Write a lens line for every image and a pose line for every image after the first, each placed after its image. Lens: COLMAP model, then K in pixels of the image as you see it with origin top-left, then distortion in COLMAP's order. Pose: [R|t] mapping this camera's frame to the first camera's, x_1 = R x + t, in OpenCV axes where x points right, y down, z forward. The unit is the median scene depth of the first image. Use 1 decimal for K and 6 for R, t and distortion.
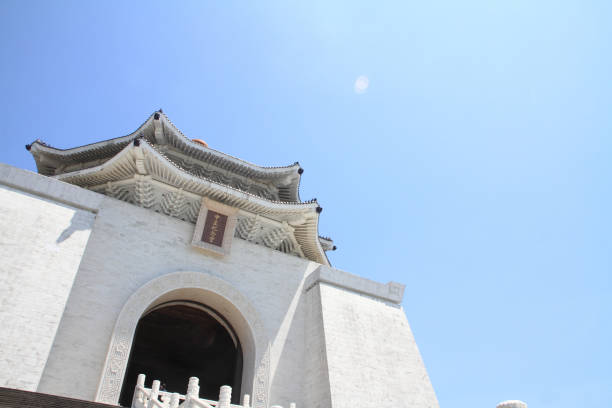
lens RADIAL K [[474.6, 0, 306.7], [0, 474.6, 214.7], [0, 0, 1]] dist [-0.134545, 0.097173]
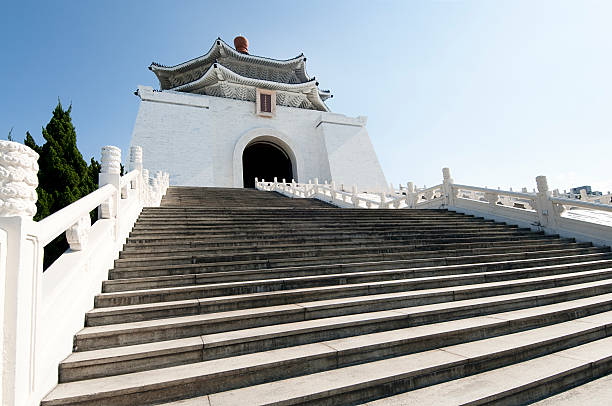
lens RADIAL K [[320.0, 0, 316.8], [0, 320.0, 204.5], [0, 0, 1]] dist [0.022973, 0.000354]
pose [[0.990729, -0.111818, -0.077150, 0.077633], [0.134446, 0.888494, 0.438750, -0.159974], [0.019487, -0.445055, 0.895291, -0.413556]]
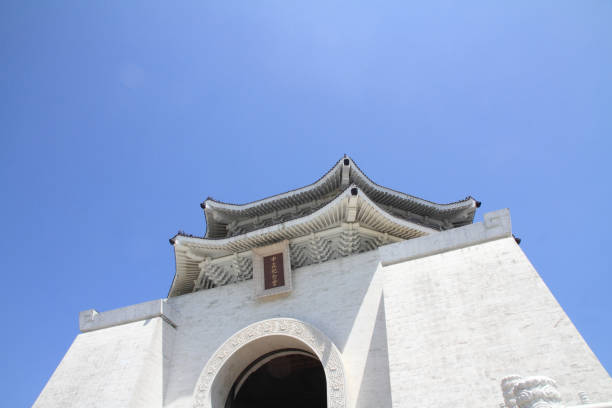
lens RADIAL K [[474.6, 0, 306.3], [0, 474.6, 207.4], [0, 0, 1]] dist [-0.134545, 0.097173]
pose [[0.618951, -0.541965, -0.568483, 0.483586], [0.484275, 0.833168, -0.267036, 0.217979], [0.618367, -0.110020, 0.778151, 0.307470]]
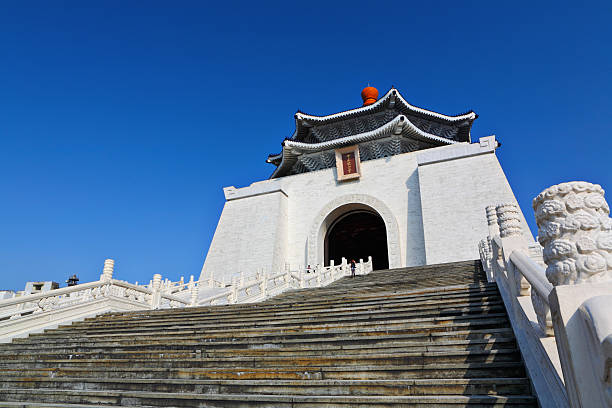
lens RADIAL K [[428.7, 0, 318.4], [0, 428.7, 197.7], [0, 0, 1]] dist [-0.037168, 0.005619]
pose [[0.629850, -0.337747, -0.699440, 0.739085], [0.486765, 0.873376, 0.016597, 0.057194], [0.605268, -0.350916, 0.714499, -0.148243]]
